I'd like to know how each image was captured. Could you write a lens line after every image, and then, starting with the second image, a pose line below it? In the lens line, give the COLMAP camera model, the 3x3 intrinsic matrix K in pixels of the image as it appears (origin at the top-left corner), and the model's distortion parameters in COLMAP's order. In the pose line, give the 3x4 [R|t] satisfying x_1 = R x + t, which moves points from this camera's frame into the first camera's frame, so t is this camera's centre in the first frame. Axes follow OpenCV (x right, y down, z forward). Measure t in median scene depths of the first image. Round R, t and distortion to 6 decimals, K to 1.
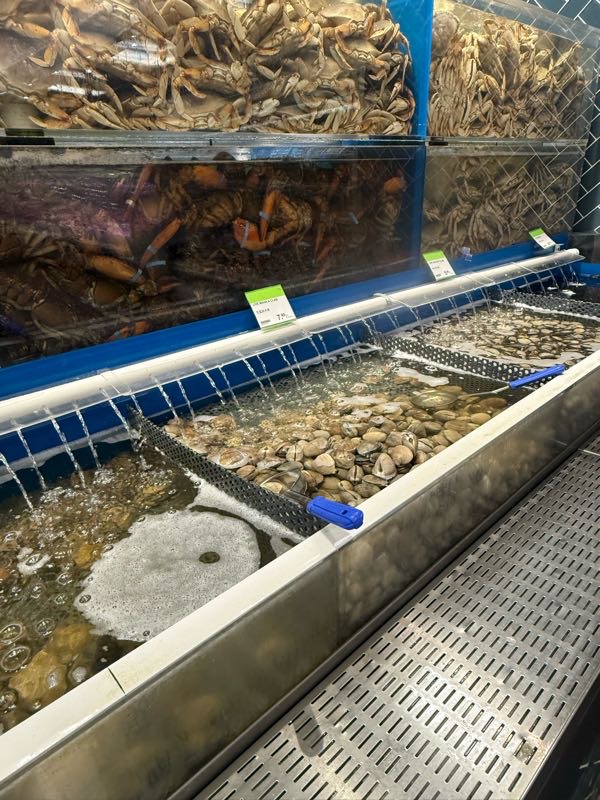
lens RADIAL K [[509.8, 0, 301.1], [0, 509.8, 401.3], [0, 0, 1]] dist [0.010139, 0.000498]
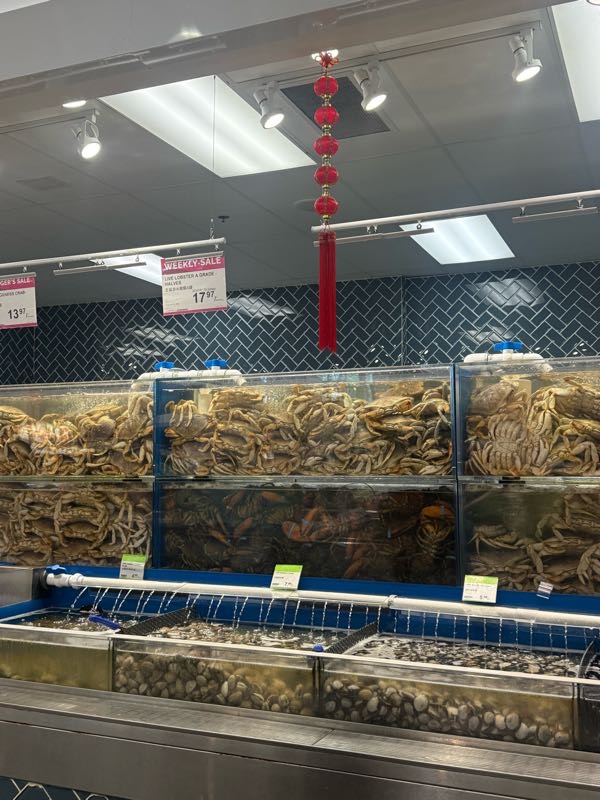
lens RADIAL K [[846.4, 0, 300.1], [0, 846.4, 399.7], [0, 0, 1]] dist [0.027867, 0.000000]
pose [[0.393385, -0.040264, -0.918492, 2.239211], [-0.391561, 0.896565, -0.207006, -0.147601], [0.831822, 0.441078, 0.336930, -0.052997]]
